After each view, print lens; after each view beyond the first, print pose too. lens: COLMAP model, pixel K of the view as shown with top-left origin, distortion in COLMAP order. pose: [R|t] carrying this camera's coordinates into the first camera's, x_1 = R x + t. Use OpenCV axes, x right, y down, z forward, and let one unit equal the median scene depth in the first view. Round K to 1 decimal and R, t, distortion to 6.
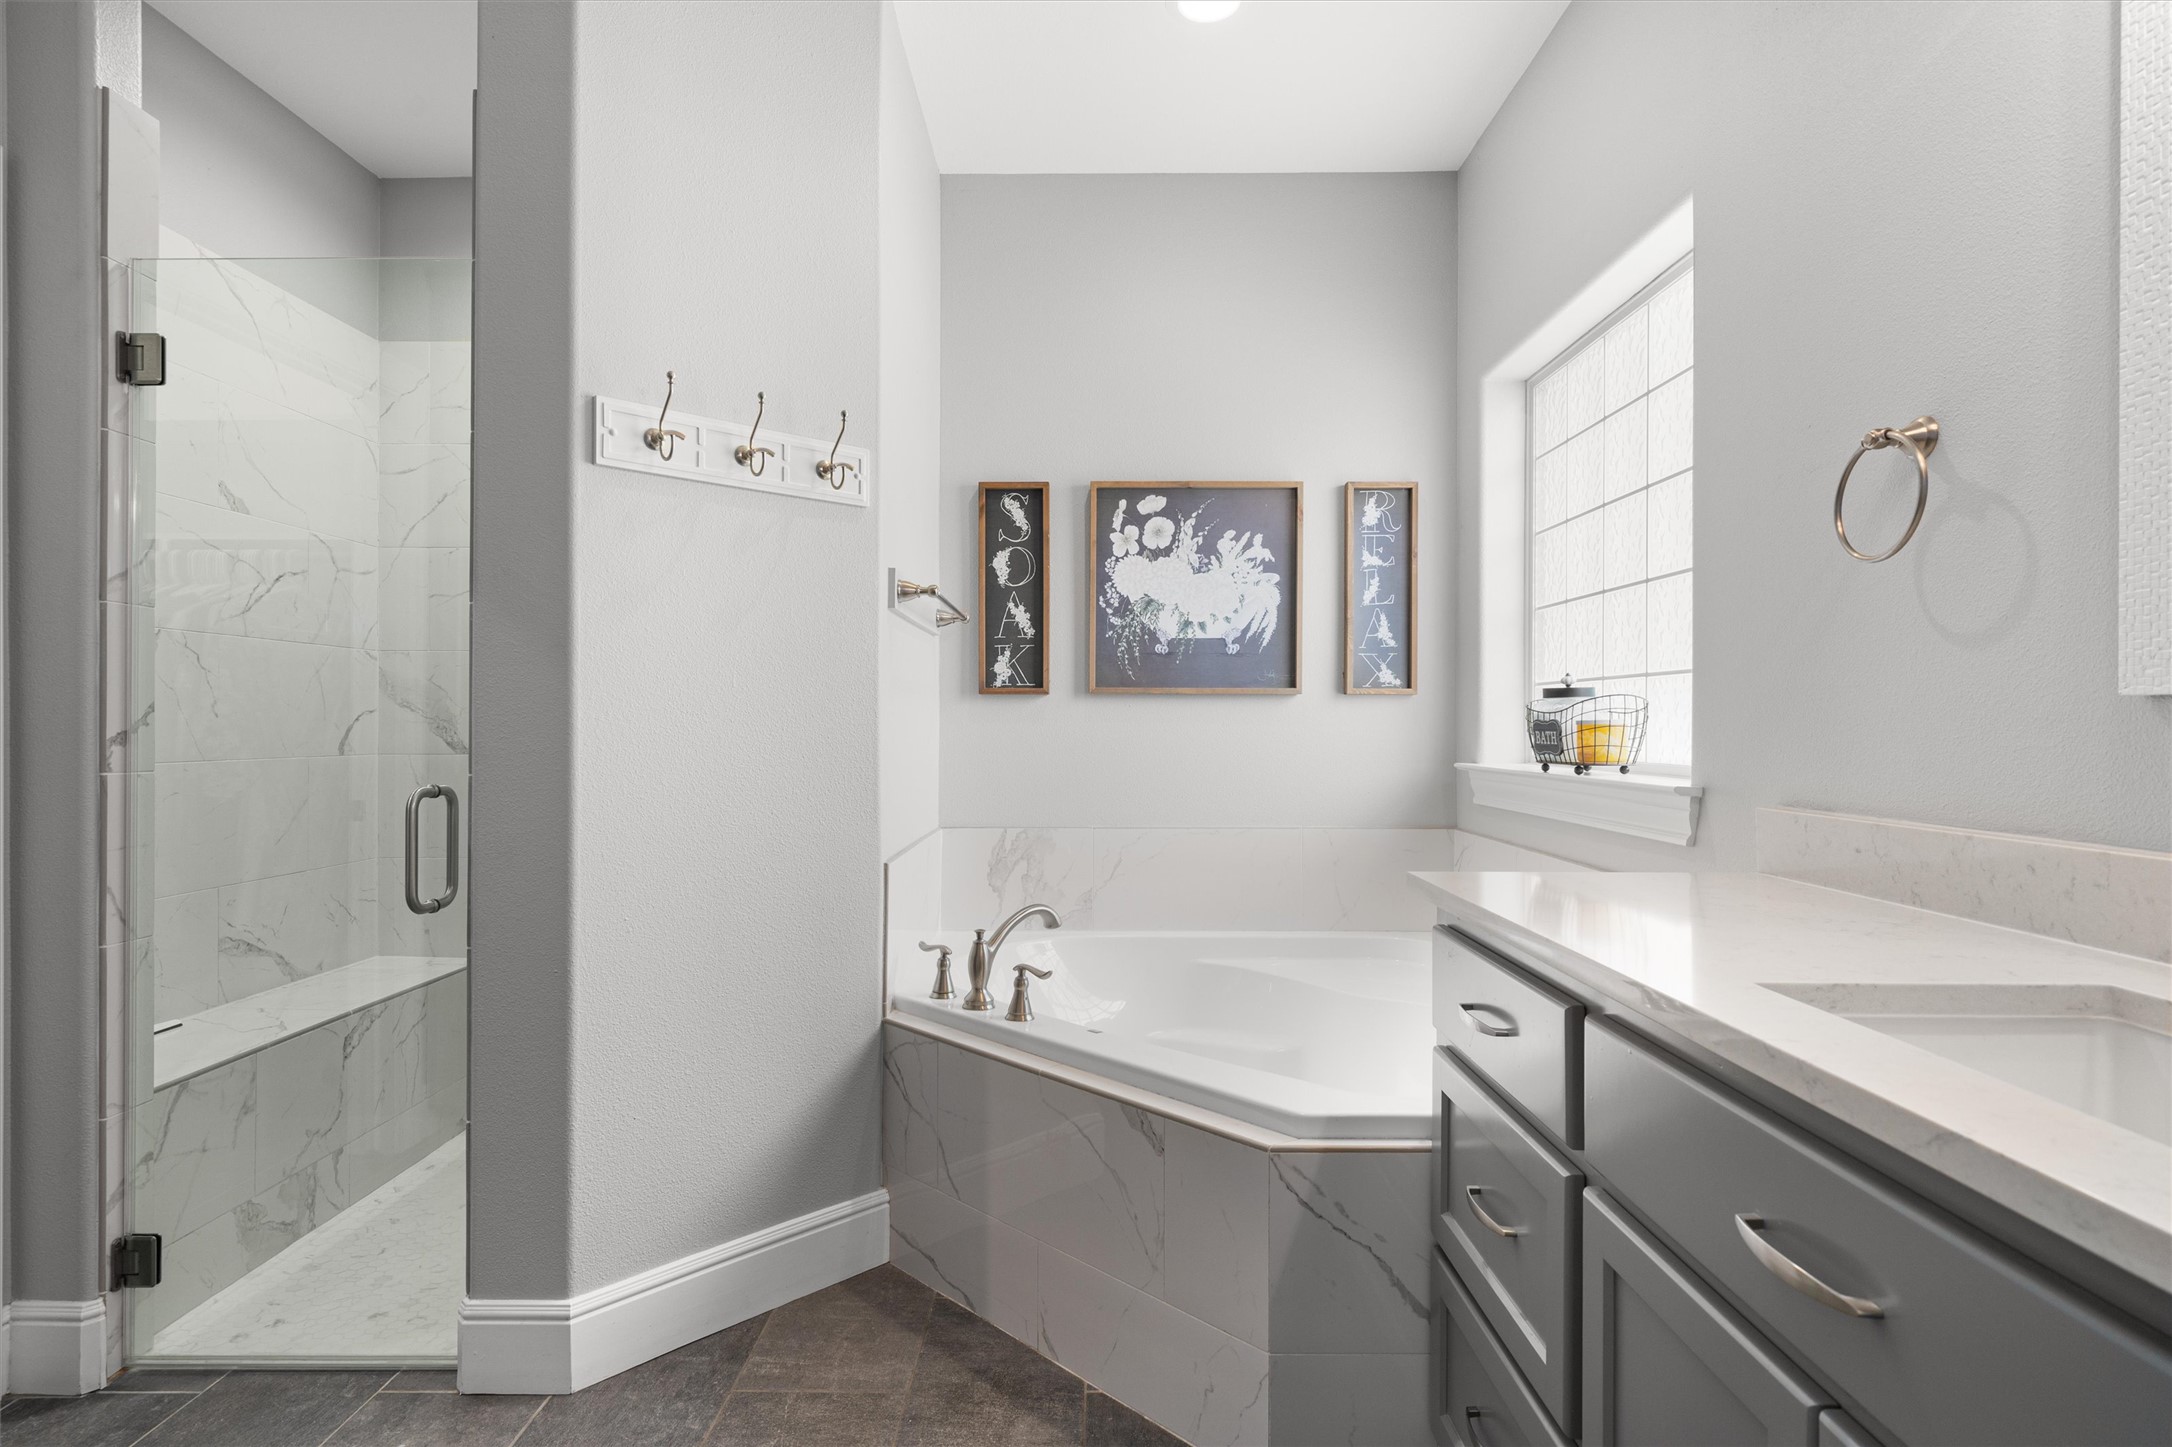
lens RADIAL K [[996.5, 0, 1085.9], [0, 996.5, 722.8], [0, 0, 1]] dist [-0.000695, 0.001262]
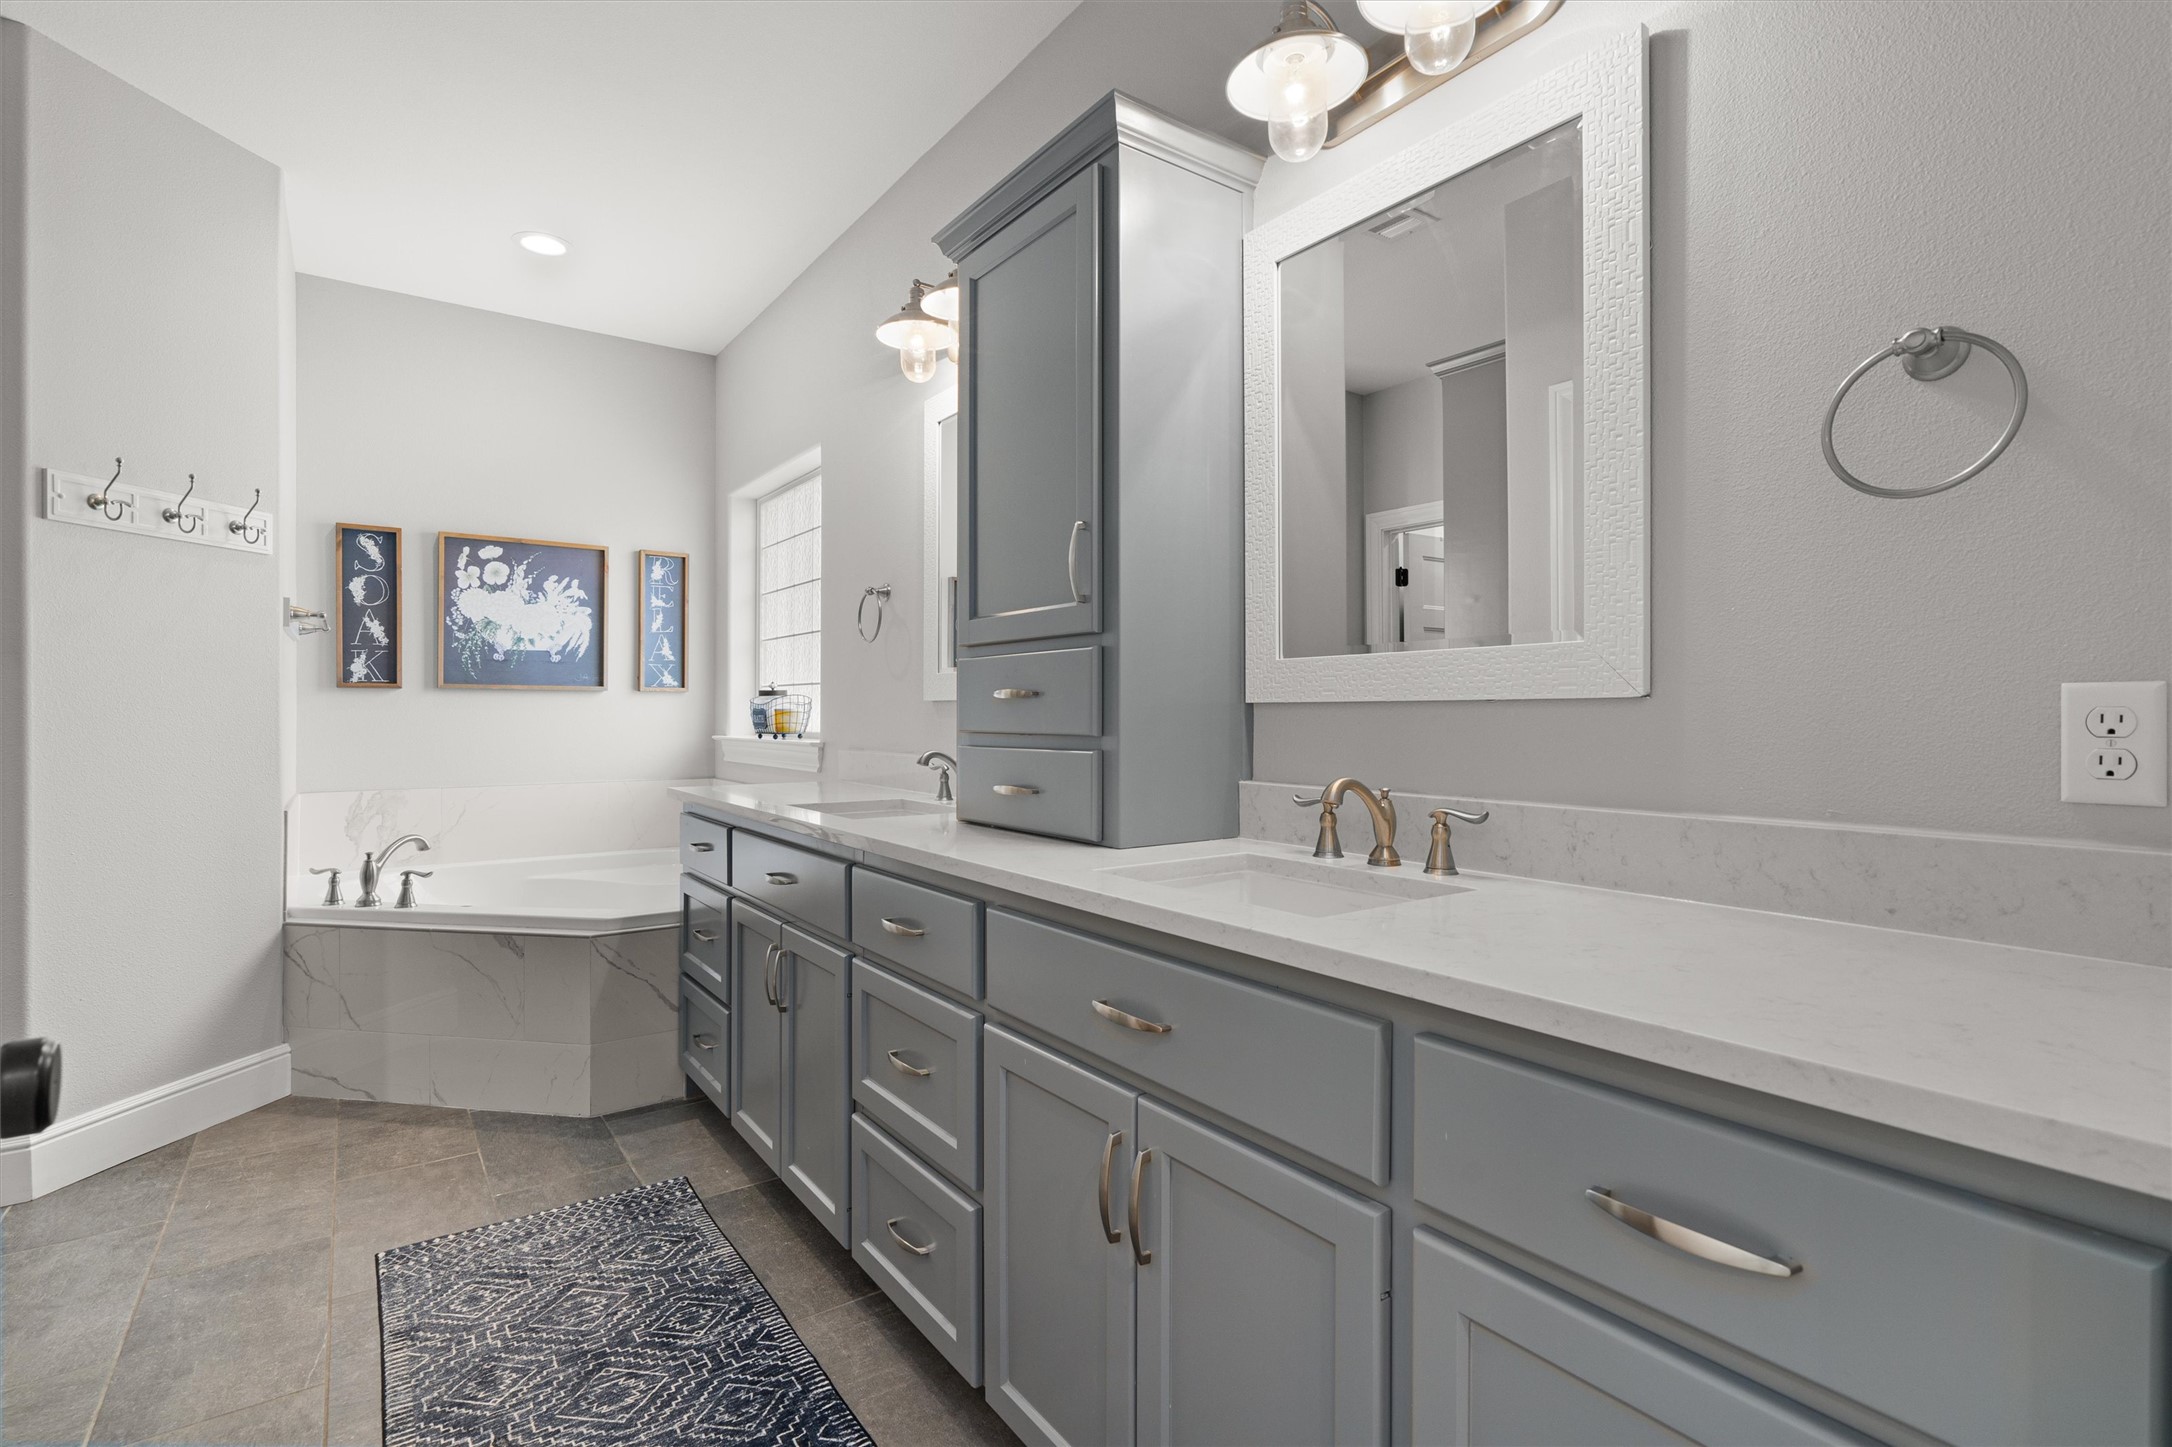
lens RADIAL K [[996.5, 0, 1075.6], [0, 996.5, 717.0], [0, 0, 1]] dist [-0.000695, 0.001262]
pose [[0.794238, -0.003311, 0.607597, -0.165535], [-0.000346, 0.999983, 0.005901, 0.001457], [-0.607606, -0.004897, 0.794223, -0.755089]]
